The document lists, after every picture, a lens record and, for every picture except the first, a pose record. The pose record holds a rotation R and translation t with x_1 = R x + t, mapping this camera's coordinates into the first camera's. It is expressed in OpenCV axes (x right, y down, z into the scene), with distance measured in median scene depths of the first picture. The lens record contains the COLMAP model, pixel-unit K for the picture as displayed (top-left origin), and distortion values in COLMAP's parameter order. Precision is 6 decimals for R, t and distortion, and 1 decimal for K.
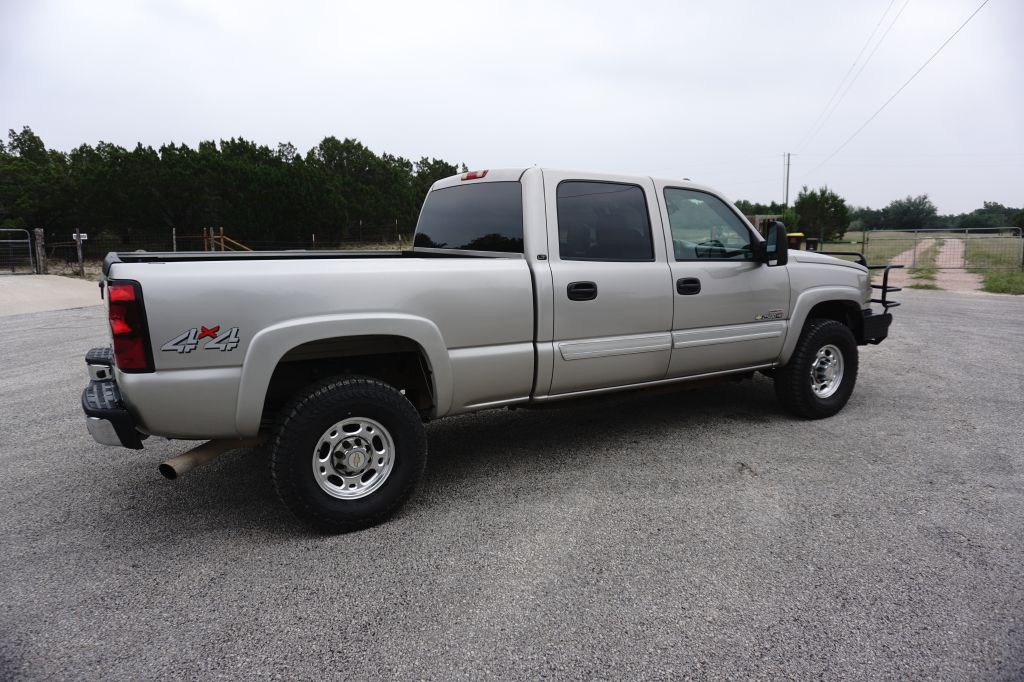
lens RADIAL K [[686.9, 0, 495.6], [0, 686.9, 281.7], [0, 0, 1]] dist [-0.051869, 0.041172]
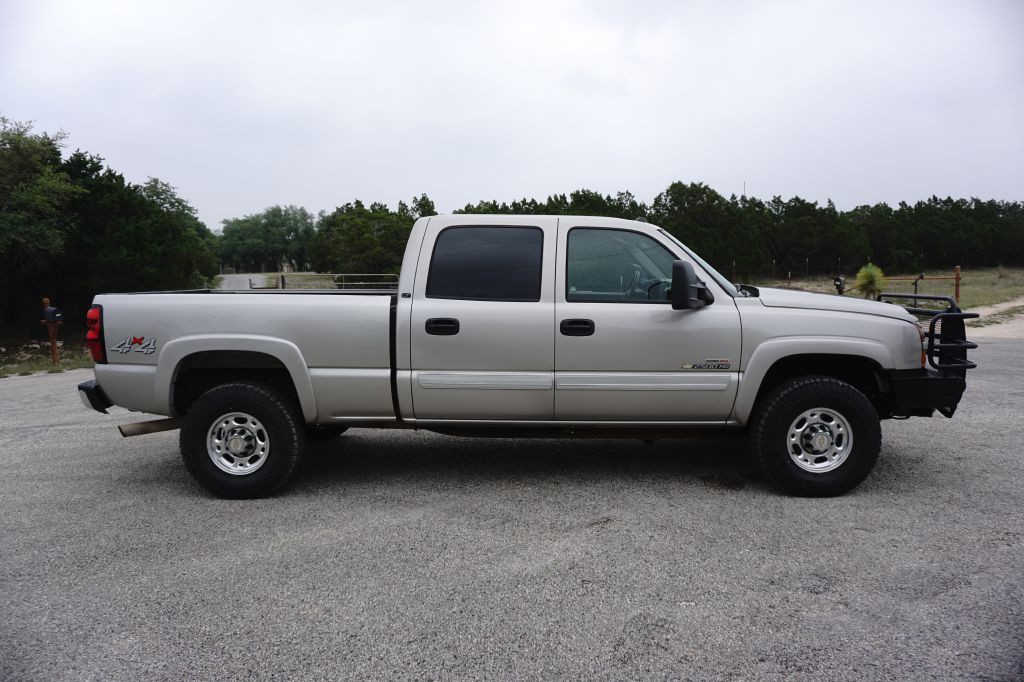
lens RADIAL K [[671.6, 0, 491.2], [0, 671.6, 287.4], [0, 0, 1]] dist [-0.048597, 0.034596]
pose [[0.836838, 0.004208, -0.547434, 0.711507], [-0.033453, 0.998495, -0.043464, -0.004219], [0.546427, 0.054685, 0.835720, 0.130241]]
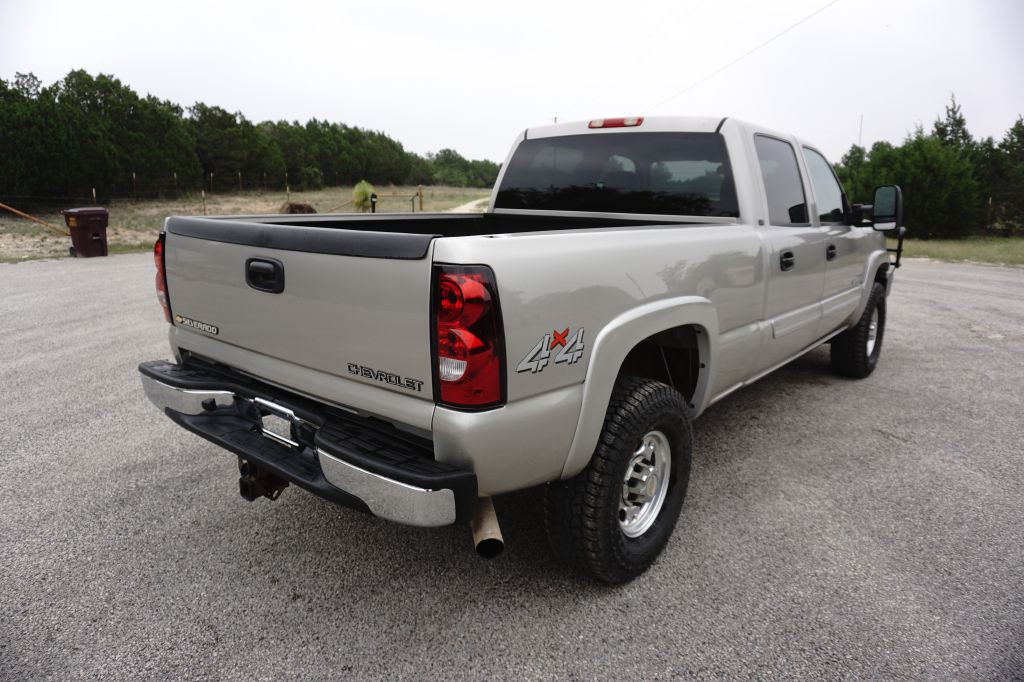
lens RADIAL K [[683.3, 0, 509.7], [0, 683.3, 302.7], [0, 0, 1]] dist [-0.020118, 0.001652]
pose [[0.935994, -0.039799, 0.349759, -0.477761], [0.008257, 0.995797, 0.091215, -0.015112], [-0.351919, -0.082488, 0.932389, 0.269518]]
